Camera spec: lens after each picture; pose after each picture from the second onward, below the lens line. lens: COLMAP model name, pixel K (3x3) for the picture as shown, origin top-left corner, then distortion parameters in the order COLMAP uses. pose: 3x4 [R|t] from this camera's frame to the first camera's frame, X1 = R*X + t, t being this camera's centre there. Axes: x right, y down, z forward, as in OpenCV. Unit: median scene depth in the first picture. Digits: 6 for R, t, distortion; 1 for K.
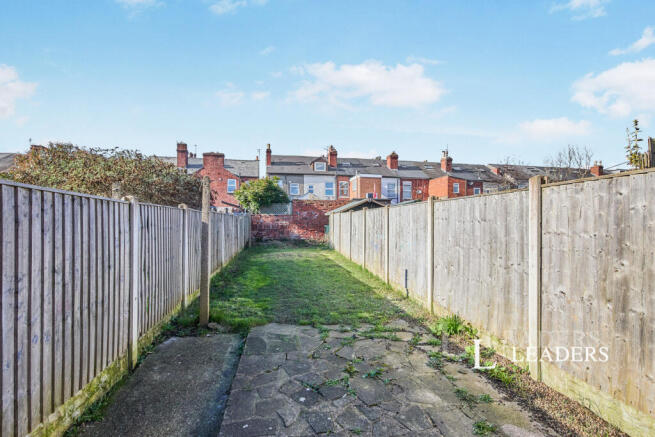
lens RADIAL K [[306.0, 0, 329.8], [0, 306.0, 218.7], [0, 0, 1]] dist [0.000512, 0.000111]
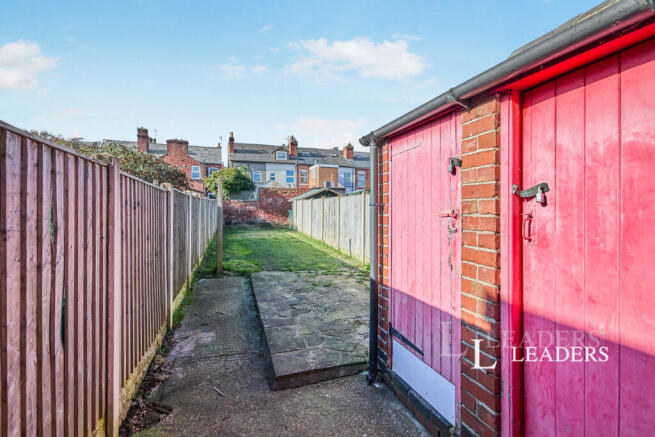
lens RADIAL K [[306.0, 0, 329.8], [0, 306.0, 218.7], [0, 0, 1]] dist [0.000512, 0.000111]
pose [[0.990673, 0.001114, 0.136254, -0.013537], [-0.007339, 0.998951, 0.045194, -0.000141], [-0.136061, -0.045772, 0.989643, -0.117347]]
